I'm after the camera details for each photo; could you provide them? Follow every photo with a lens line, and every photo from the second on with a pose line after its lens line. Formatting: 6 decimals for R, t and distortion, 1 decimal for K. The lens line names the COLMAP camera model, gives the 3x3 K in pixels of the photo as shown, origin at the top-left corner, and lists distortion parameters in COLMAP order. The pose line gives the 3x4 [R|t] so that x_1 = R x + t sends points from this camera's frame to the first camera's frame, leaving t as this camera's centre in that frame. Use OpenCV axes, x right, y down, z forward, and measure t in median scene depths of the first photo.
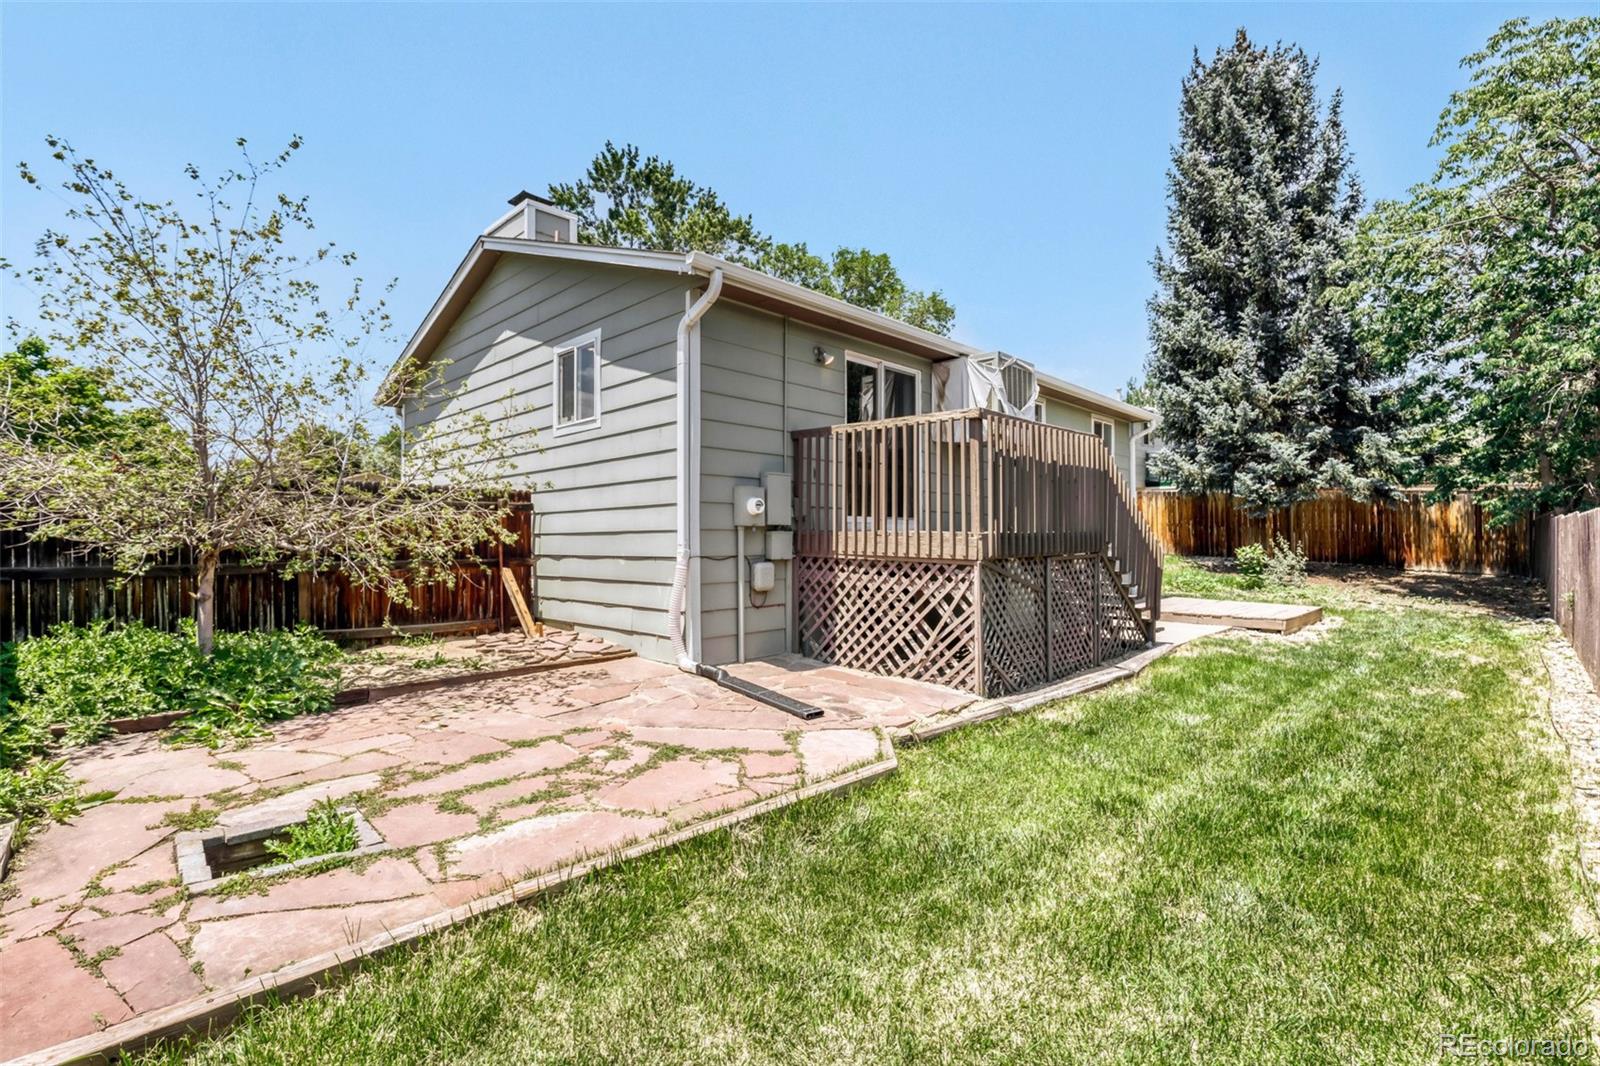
lens RADIAL K [[745.1, 0, 810.6], [0, 745.1, 531.9], [0, 0, 1]] dist [-0.030079, -0.000291]
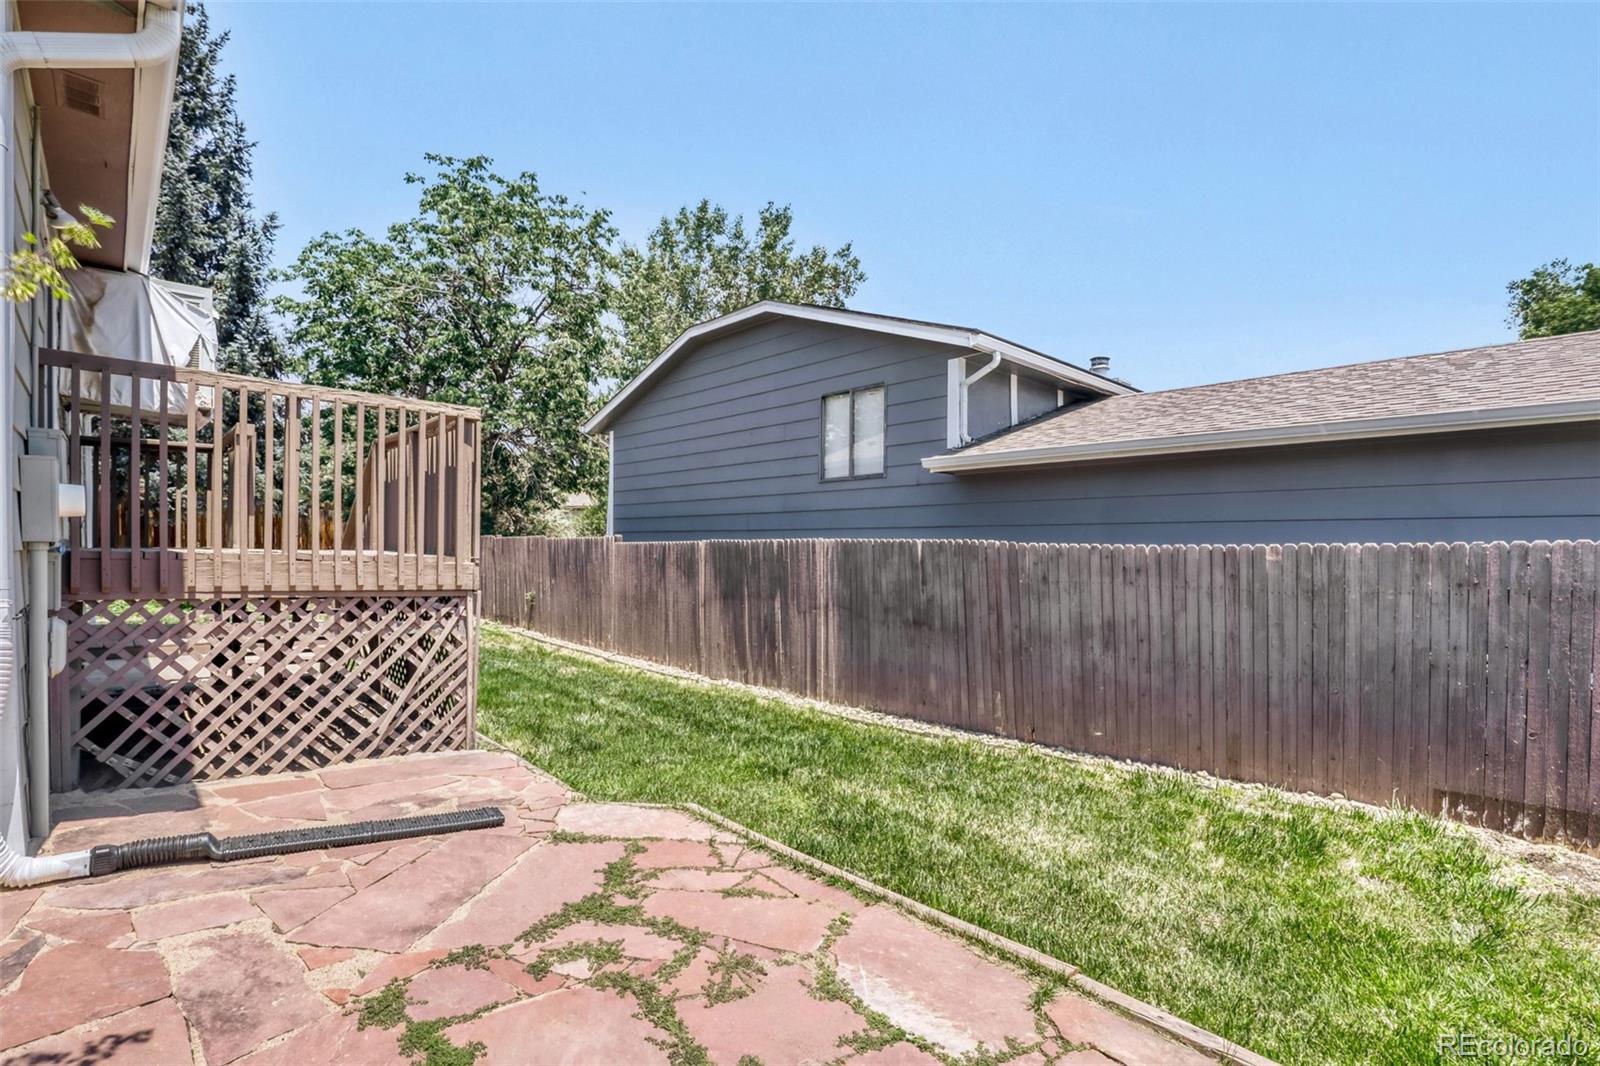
lens RADIAL K [[745.1, 0, 807.7], [0, 745.1, 546.1], [0, 0, 1]] dist [-0.030079, -0.000291]
pose [[0.053898, 0.009438, 0.998502, -0.570725], [-0.013887, 0.999866, -0.008701, -0.009978], [-0.998450, -0.013397, 0.054022, 0.552518]]
